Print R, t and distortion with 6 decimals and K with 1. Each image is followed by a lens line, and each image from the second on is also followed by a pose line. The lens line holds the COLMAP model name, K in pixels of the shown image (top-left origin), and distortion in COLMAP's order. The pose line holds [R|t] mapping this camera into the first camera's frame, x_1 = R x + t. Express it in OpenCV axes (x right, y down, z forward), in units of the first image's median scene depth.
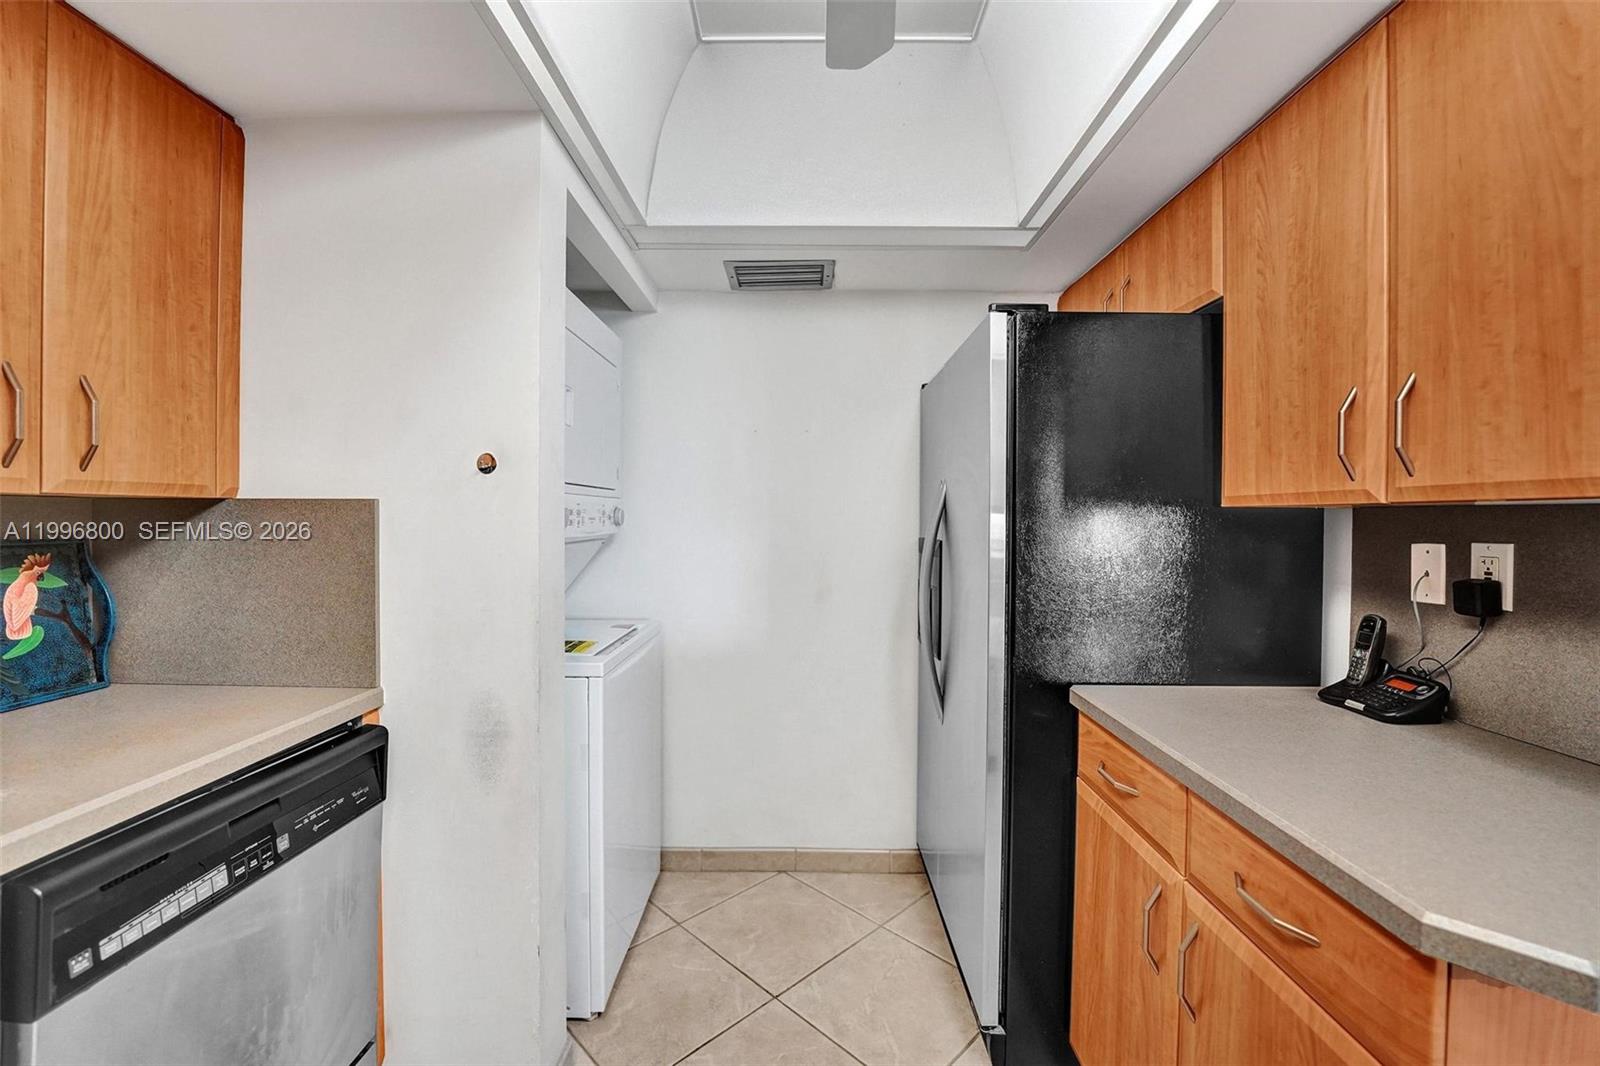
lens RADIAL K [[663.8, 0, 794.4], [0, 663.8, 525.3], [0, 0, 1]] dist [-0.021392, 0.000266]
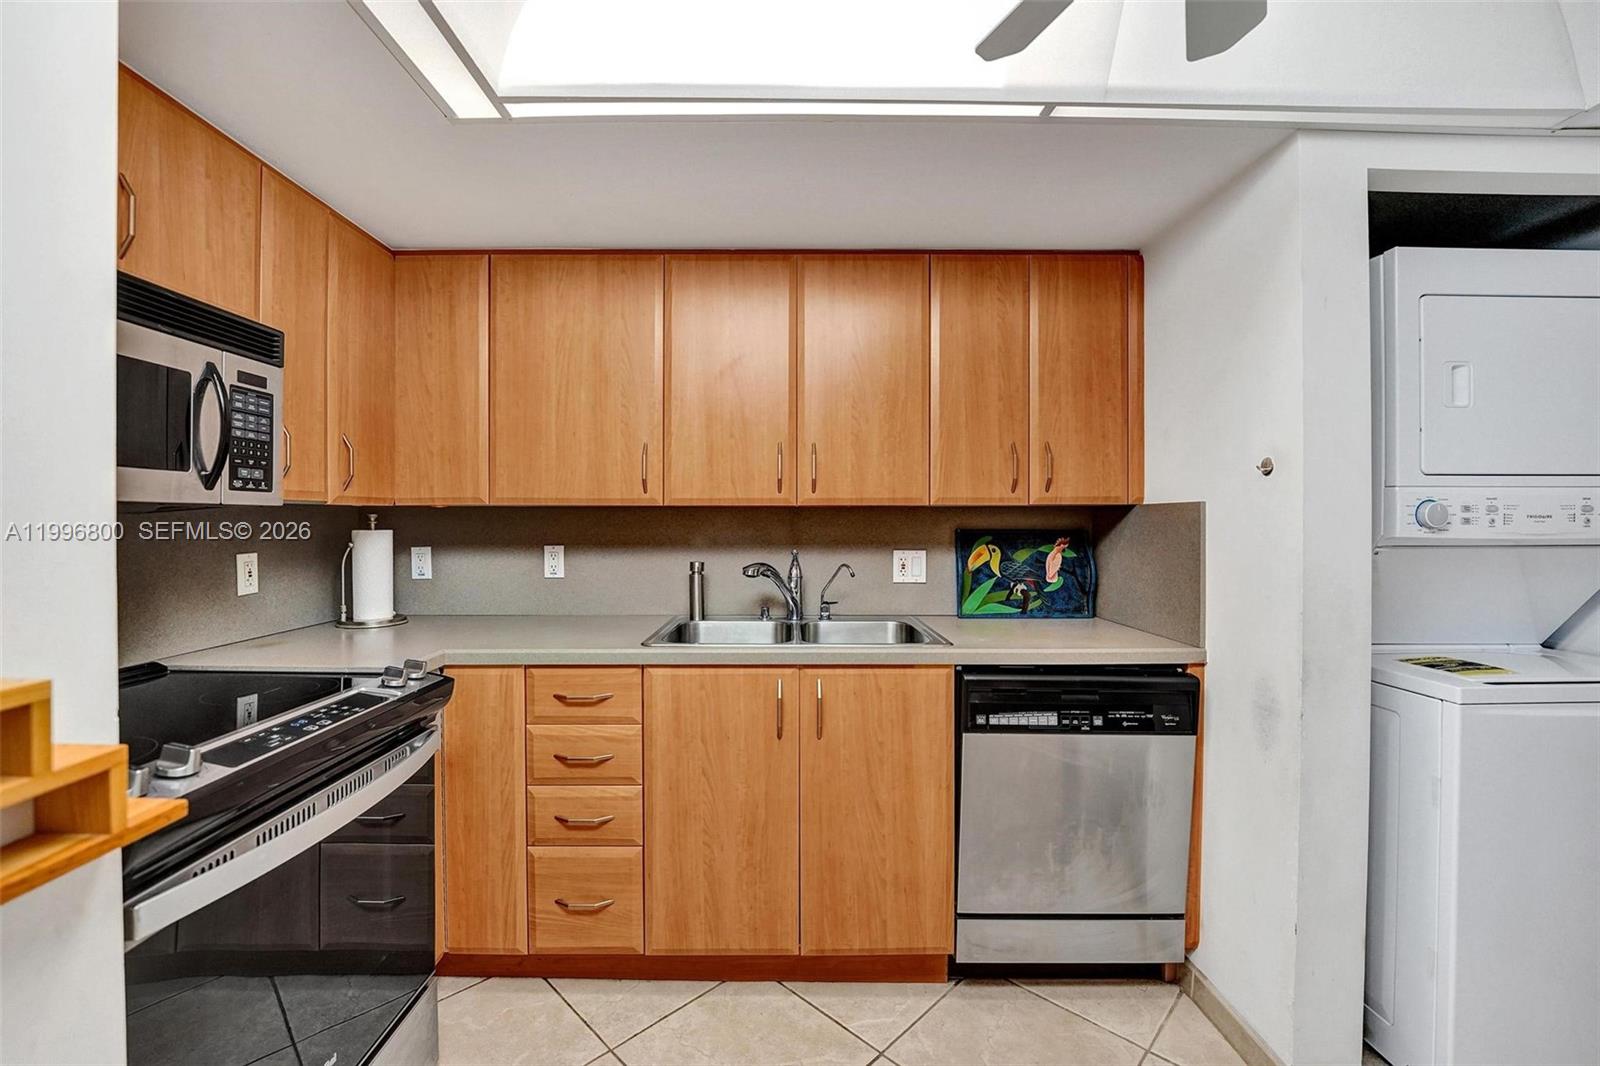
lens RADIAL K [[663.8, 0, 779.2], [0, 663.8, 519.5], [0, 0, 1]] dist [-0.021392, 0.000266]
pose [[0.011107, -0.007910, -0.999907, 0.722193], [-0.015520, 0.999847, -0.008082, 0.020660], [0.999818, 0.015608, 0.010983, 0.177714]]
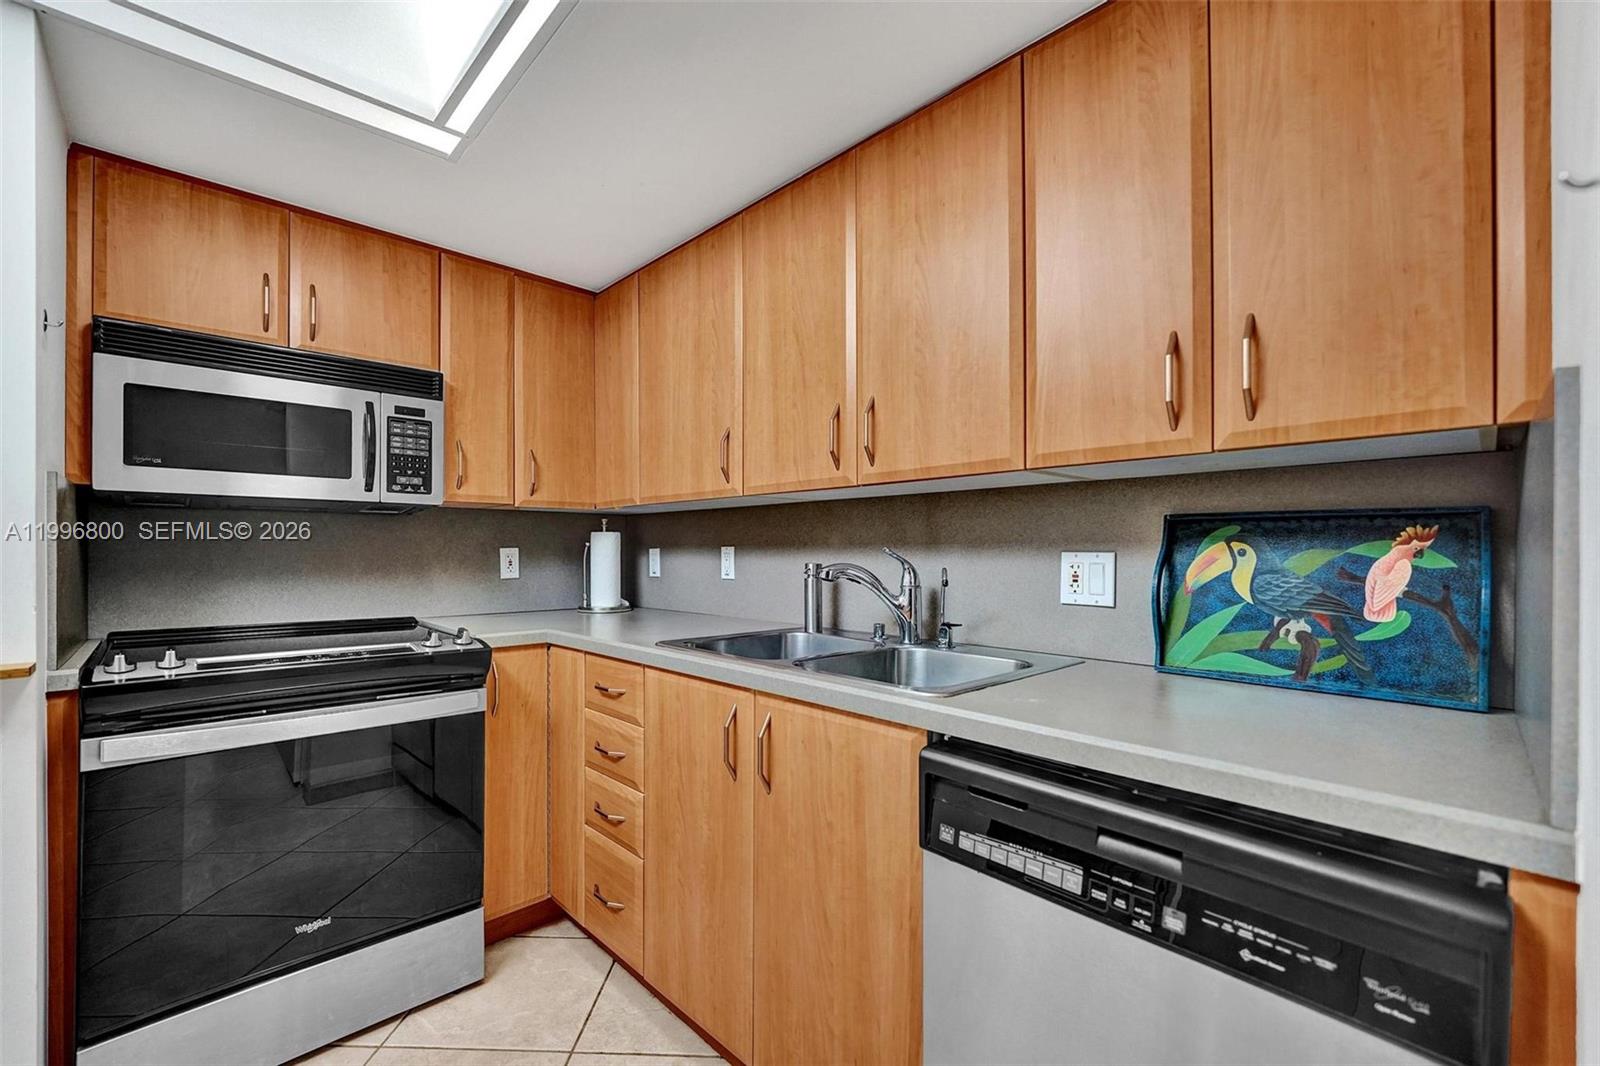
lens RADIAL K [[663.8, 0, 782.3], [0, 663.8, 556.3], [0, 0, 1]] dist [-0.021392, 0.000266]
pose [[-0.715251, -0.004064, -0.698855, -0.005721], [-0.019299, 0.999717, 0.013938, 0.091114], [0.698601, 0.023456, -0.715127, 1.062354]]
